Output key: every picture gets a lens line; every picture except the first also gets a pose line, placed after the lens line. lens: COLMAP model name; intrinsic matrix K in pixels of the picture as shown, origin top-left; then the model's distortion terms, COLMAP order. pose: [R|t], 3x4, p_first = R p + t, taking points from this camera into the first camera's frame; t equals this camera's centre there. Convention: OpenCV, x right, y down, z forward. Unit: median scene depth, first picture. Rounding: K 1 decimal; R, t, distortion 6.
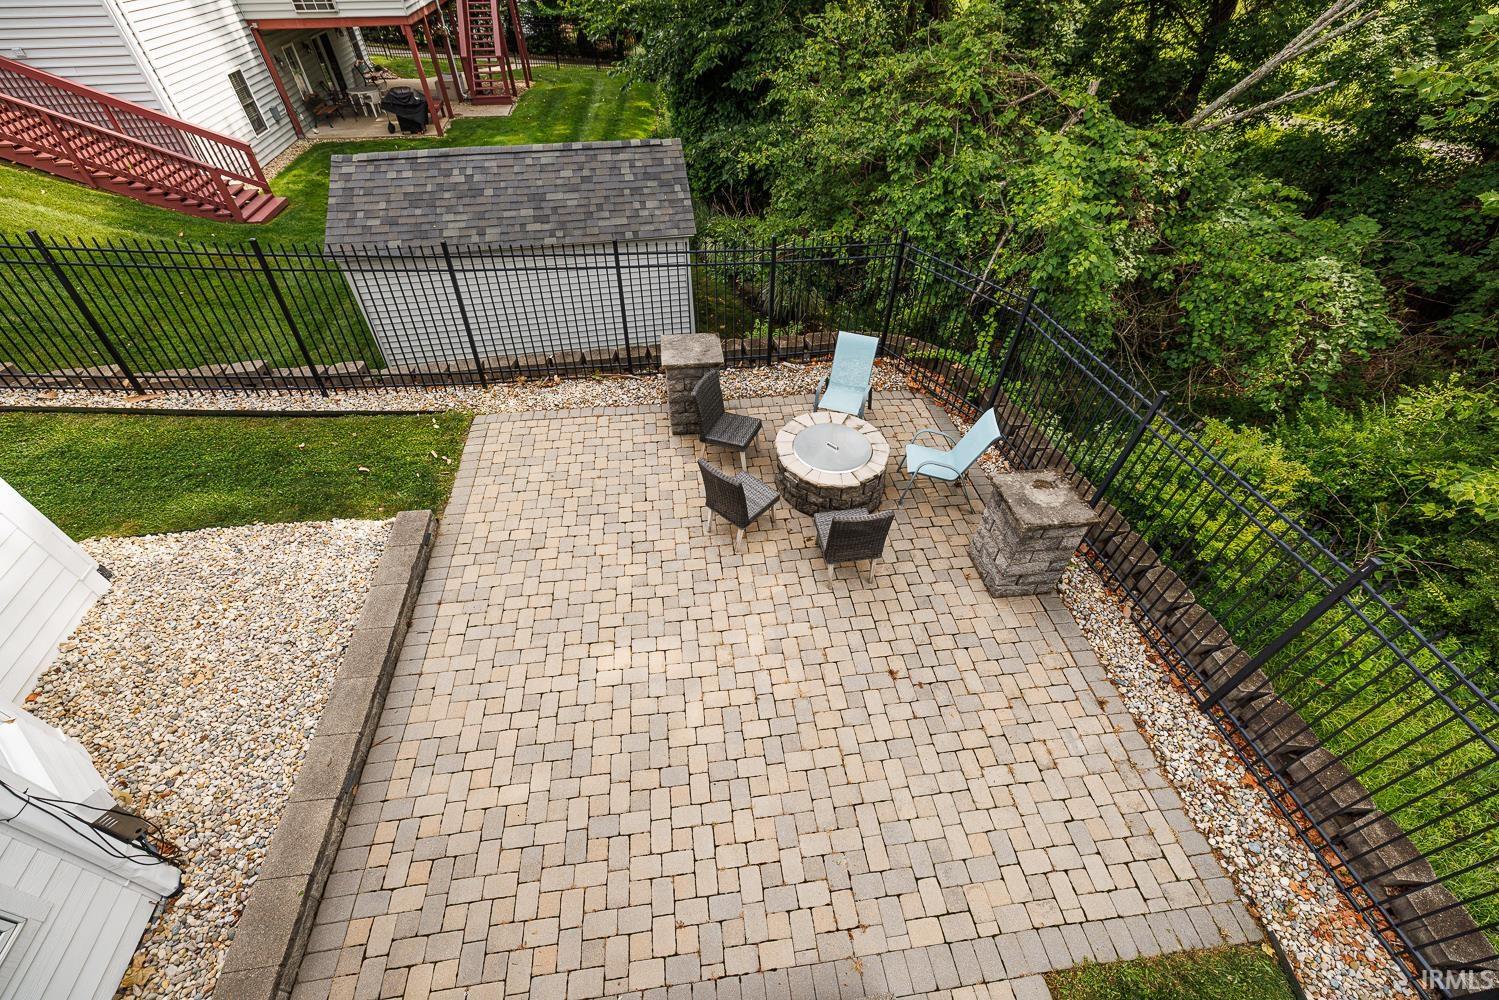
lens RADIAL K [[633.0, 0, 740.9], [0, 633.0, 502.7], [0, 0, 1]] dist [-0.001029, 0.000415]
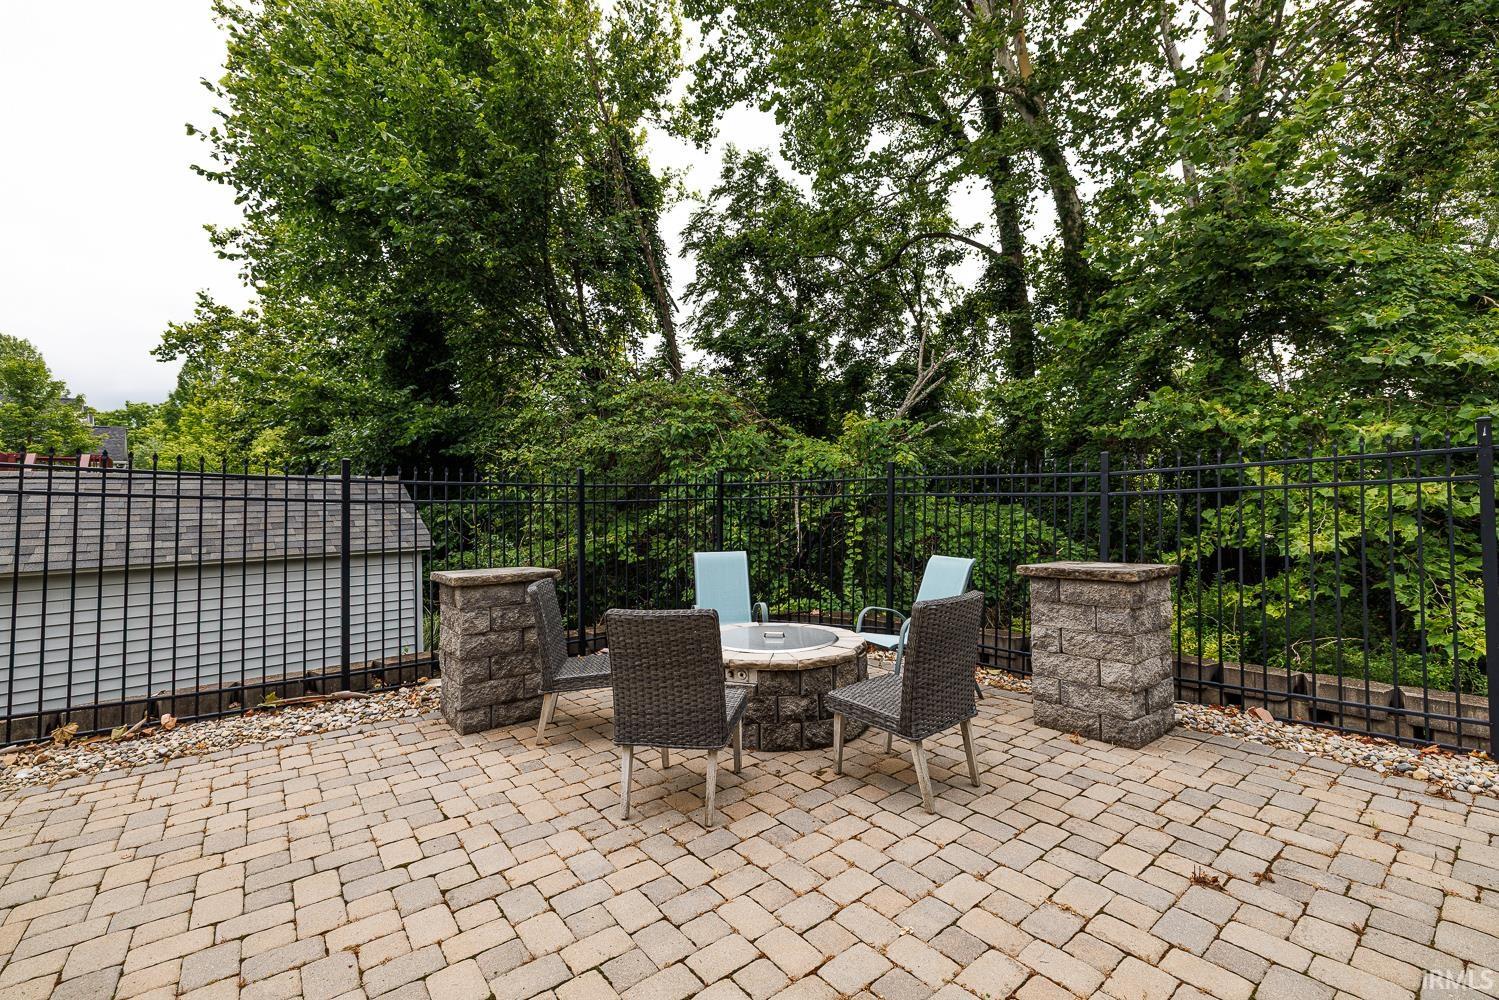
lens RADIAL K [[633.0, 0, 748.7], [0, 633.0, 500.4], [0, 0, 1]] dist [-0.001029, 0.000415]
pose [[0.853890, -0.000744, 0.520454, -0.226220], [0.369918, 0.704303, -0.605903, 0.205978], [-0.366106, 0.709900, 0.601672, 0.588863]]
